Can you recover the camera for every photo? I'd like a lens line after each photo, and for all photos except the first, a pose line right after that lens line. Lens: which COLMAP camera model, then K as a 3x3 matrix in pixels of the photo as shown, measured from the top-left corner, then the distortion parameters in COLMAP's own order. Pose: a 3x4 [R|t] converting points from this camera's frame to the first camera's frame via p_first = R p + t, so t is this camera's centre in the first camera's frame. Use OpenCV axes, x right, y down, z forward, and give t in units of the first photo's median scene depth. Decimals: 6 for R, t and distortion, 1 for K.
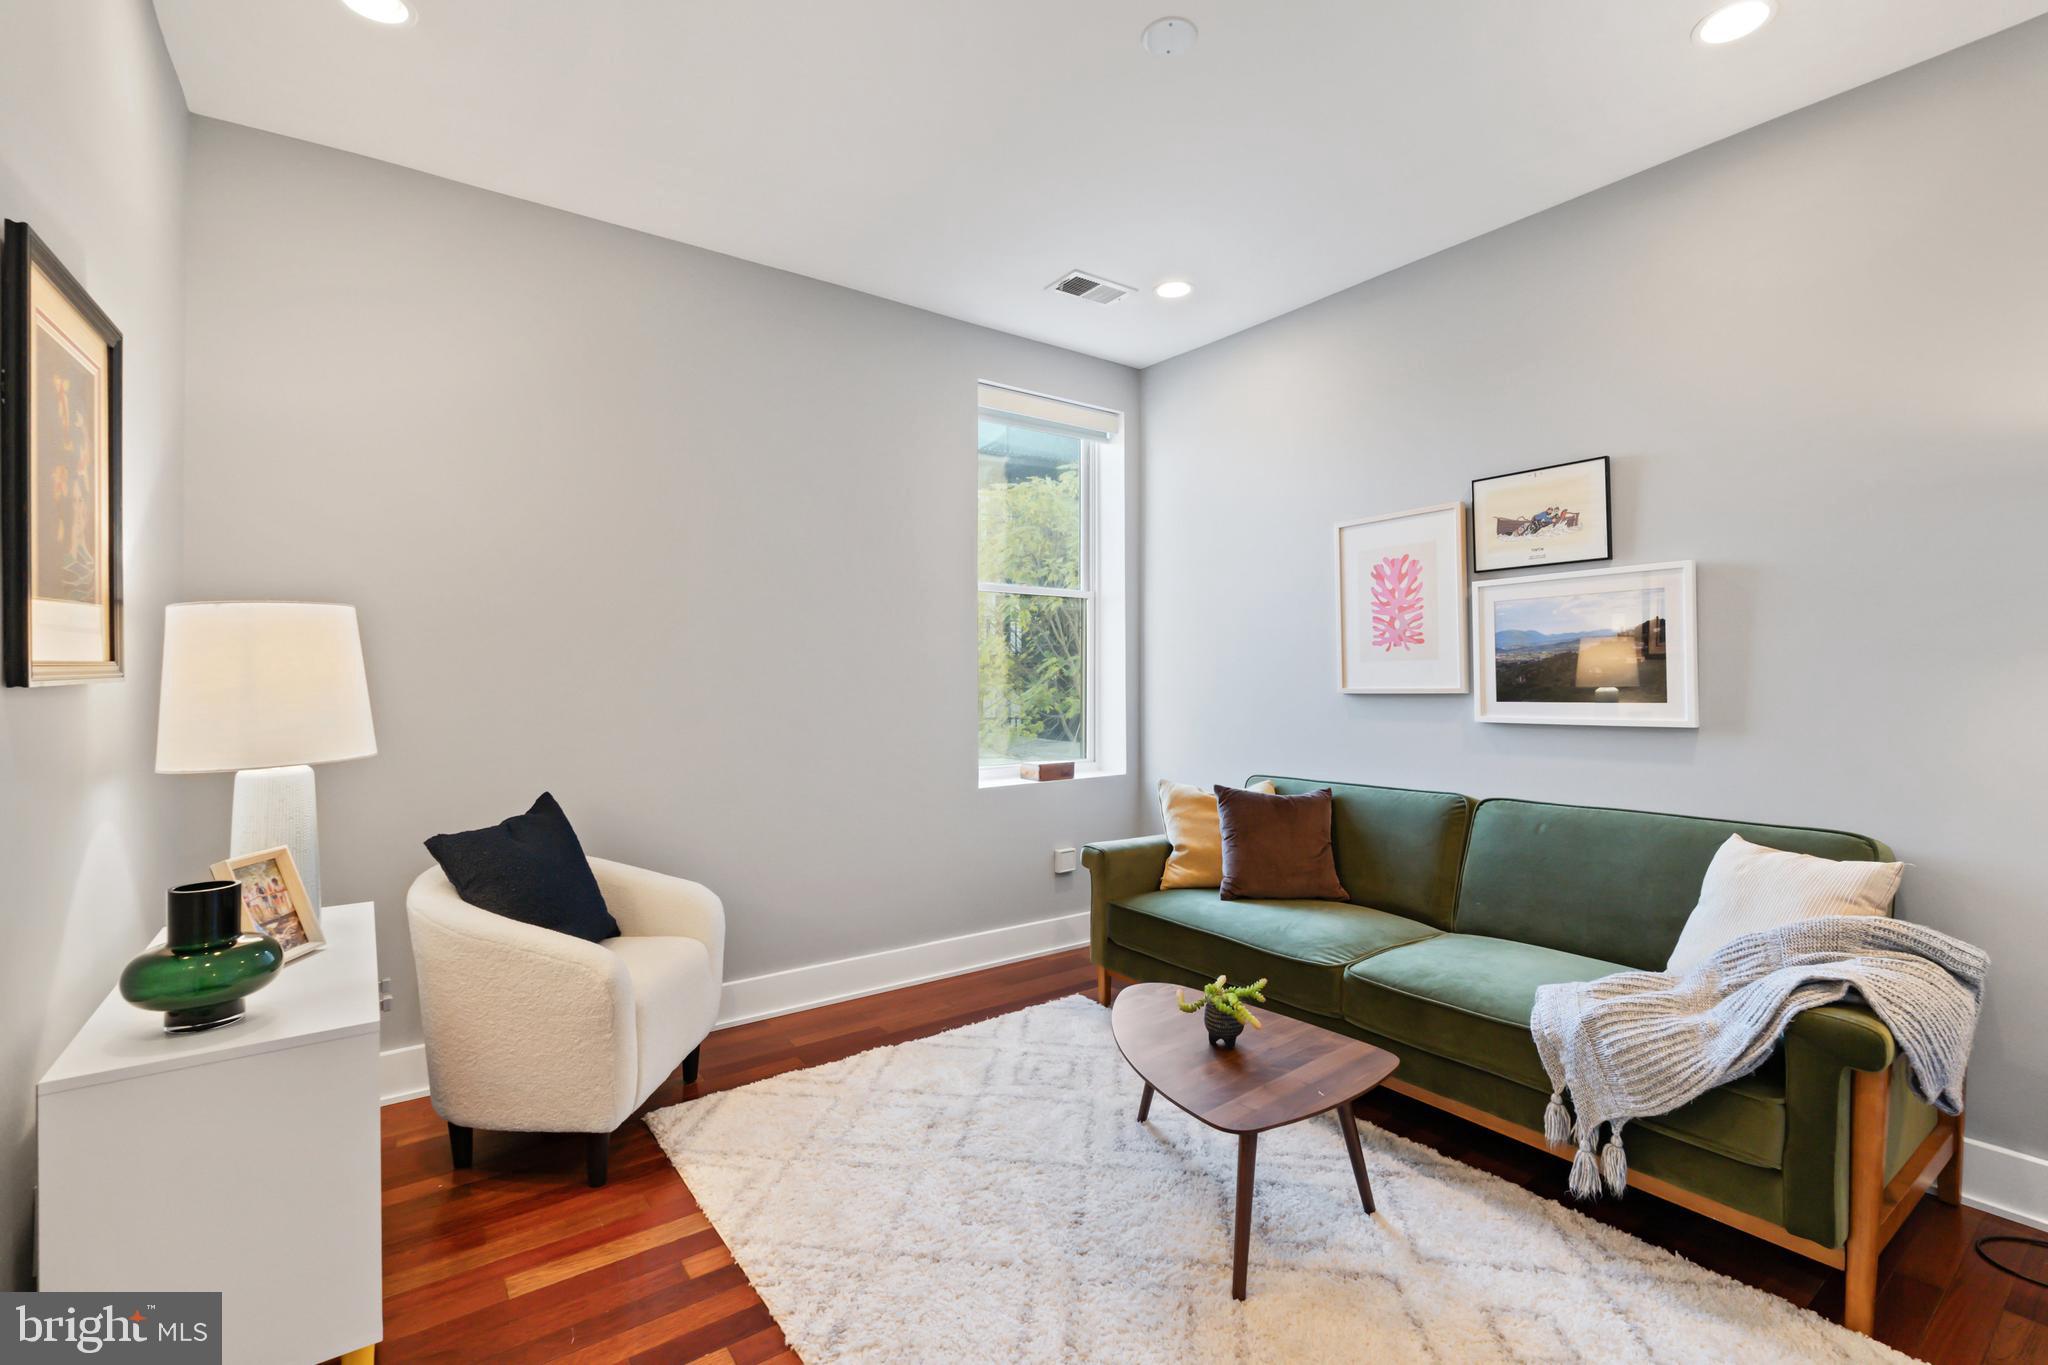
lens RADIAL K [[908.4, 0, 1011.5], [0, 908.4, 679.8], [0, 0, 1]] dist [-0.004787, 0.000431]
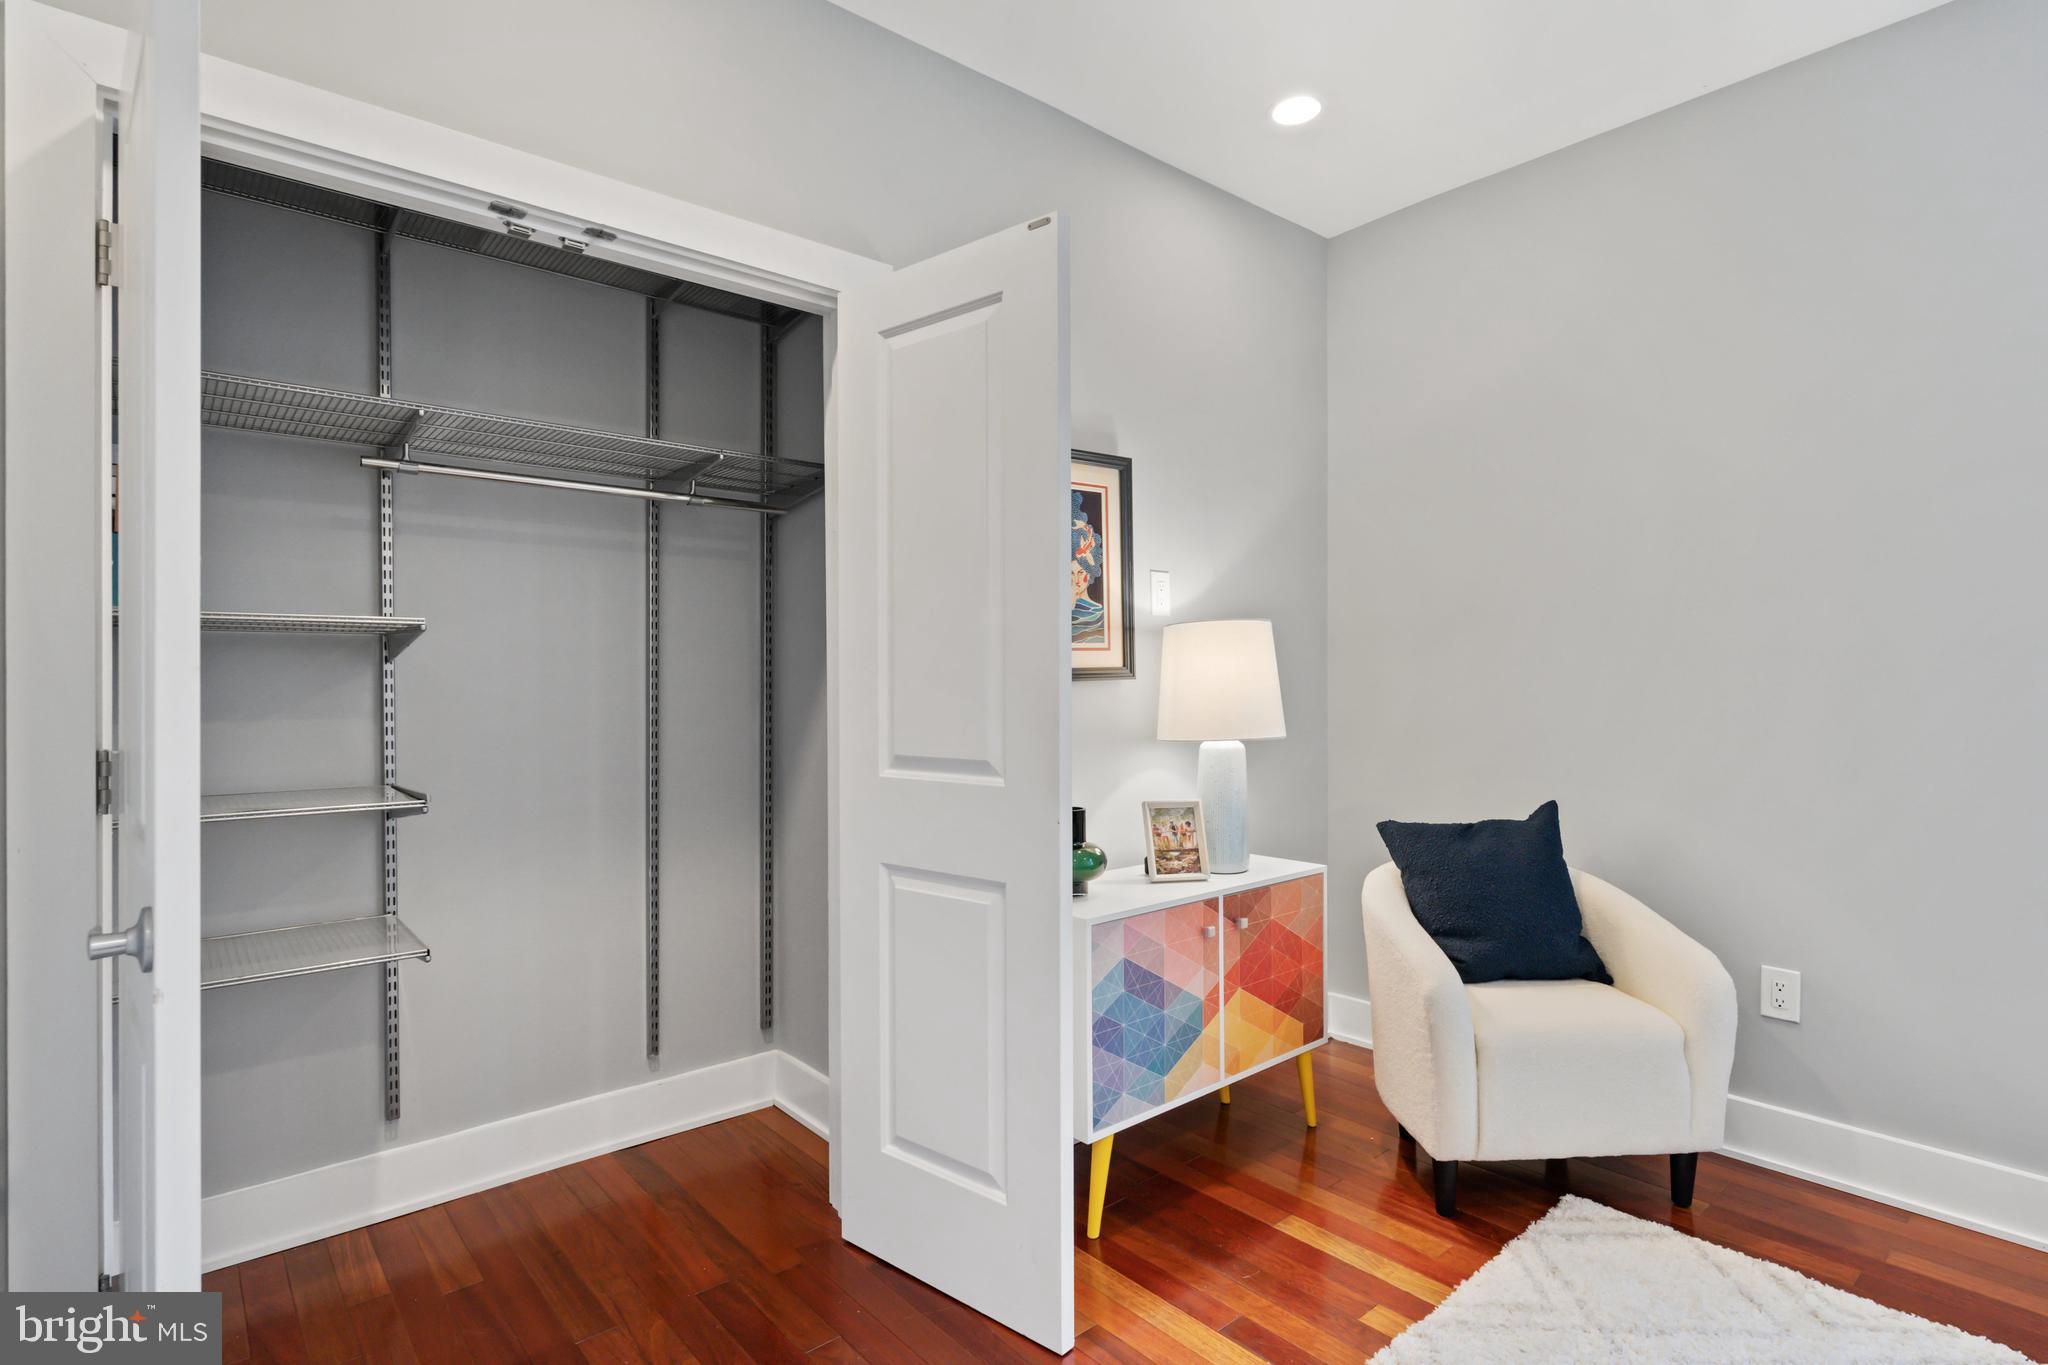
lens RADIAL K [[1001.3, 0, 1015.5], [0, 1001.3, 690.5], [0, 0, 1]] dist [-0.003818, 0.001354]
pose [[0.076245, 0.009850, -0.997040, 0.513336], [0.007939, 0.999914, 0.010486, 0.000528], [0.997057, -0.008715, 0.076160, 0.462343]]
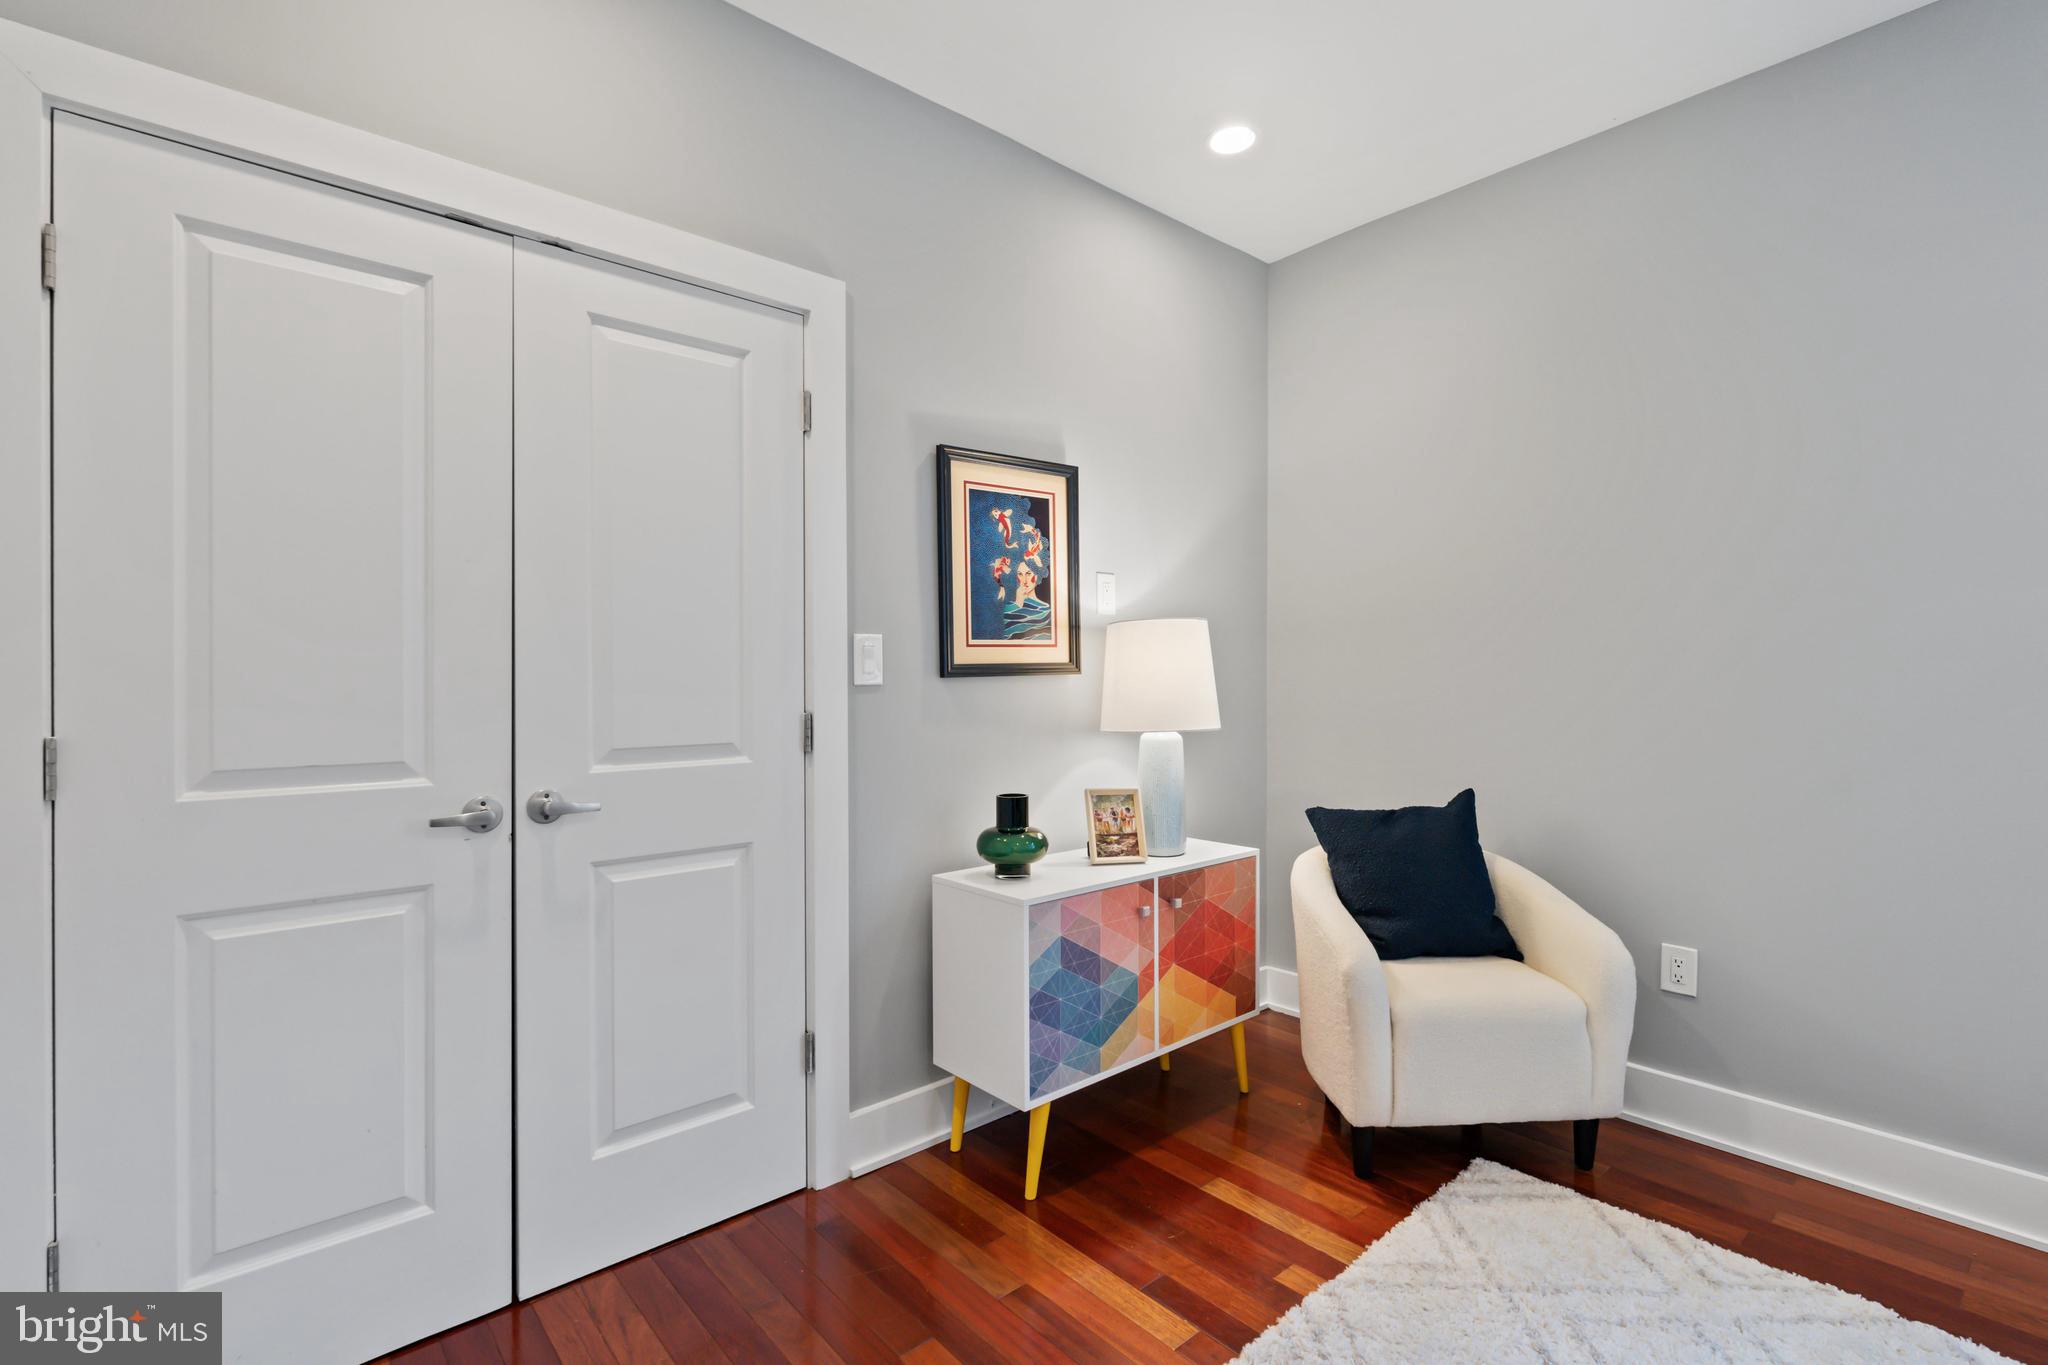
lens RADIAL K [[908.4, 0, 1016.7], [0, 908.4, 694.6], [0, 0, 1]] dist [-0.004787, 0.000431]
pose [[0.079883, 0.016115, -0.996674, 0.477942], [0.006572, 0.999839, 0.016693, 0.006991], [0.996783, -0.007884, 0.079765, 0.522435]]
